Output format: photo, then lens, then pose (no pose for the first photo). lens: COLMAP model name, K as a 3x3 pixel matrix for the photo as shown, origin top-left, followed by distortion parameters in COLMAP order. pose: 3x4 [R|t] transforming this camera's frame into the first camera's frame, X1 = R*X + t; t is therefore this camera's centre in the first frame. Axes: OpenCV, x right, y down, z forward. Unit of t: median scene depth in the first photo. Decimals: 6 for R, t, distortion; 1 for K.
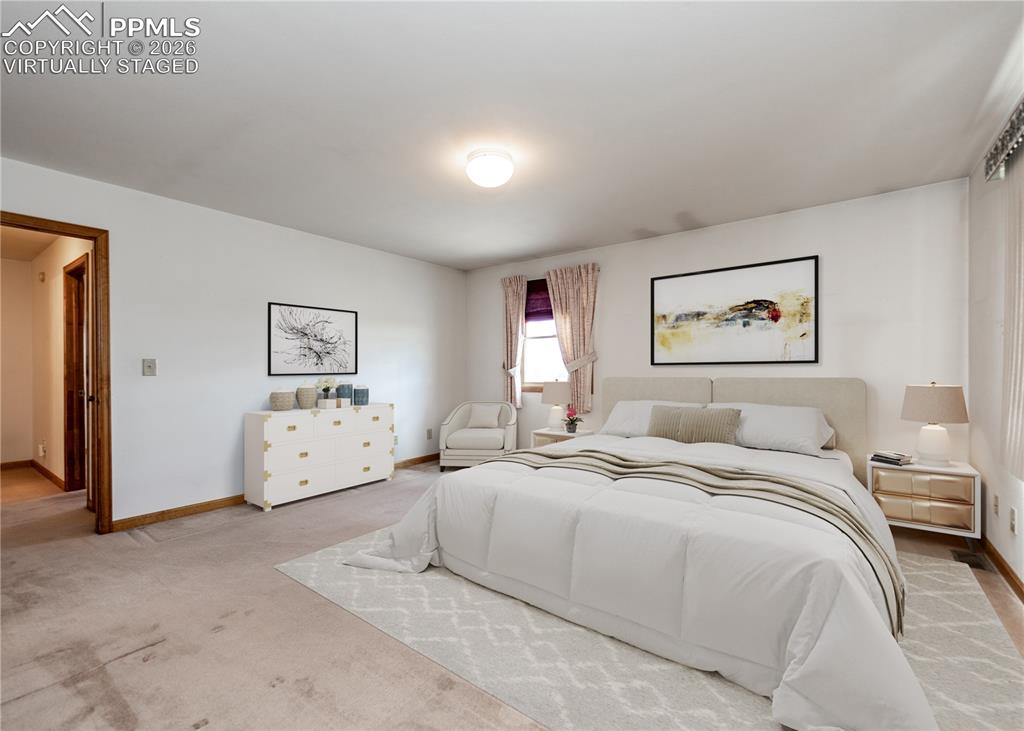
lens RADIAL K [[438.0, 0, 510.8], [0, 438.0, 371.6], [0, 0, 1]] dist [0.008579, 0.000109]
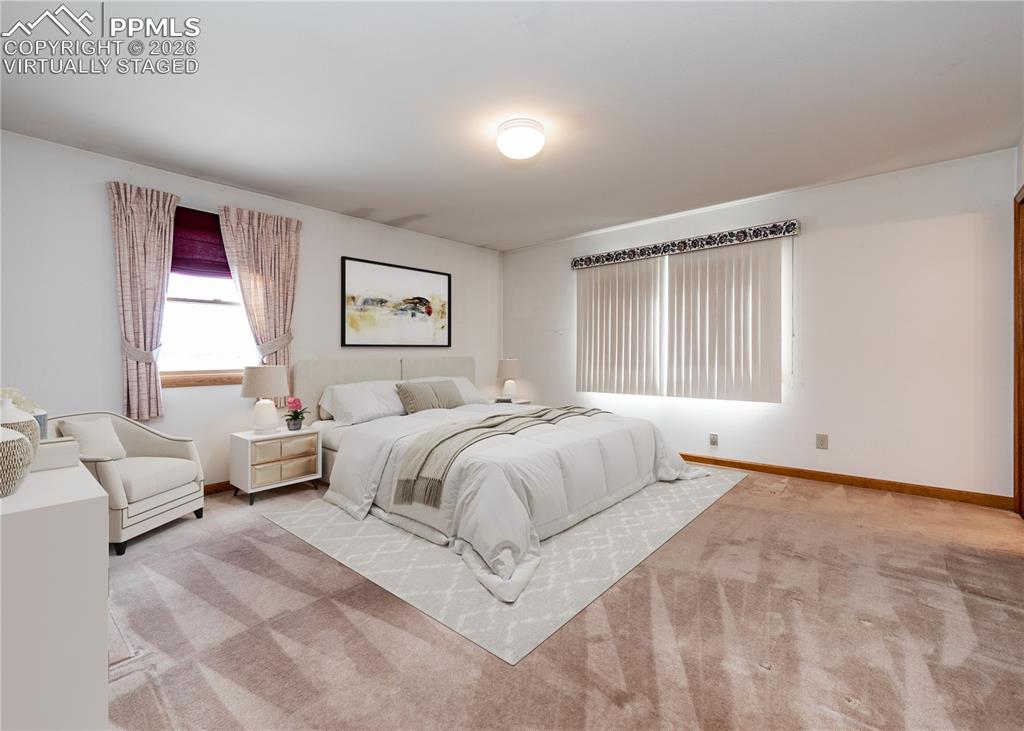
lens RADIAL K [[463.6, 0, 526.1], [0, 463.6, 364.6], [0, 0, 1]] dist [0.002750, 0.000769]
pose [[0.028030, -0.018303, 0.999439, -0.754944], [0.016574, 0.999703, 0.017843, 0.014997], [-0.999470, 0.016065, 0.028325, 0.620539]]
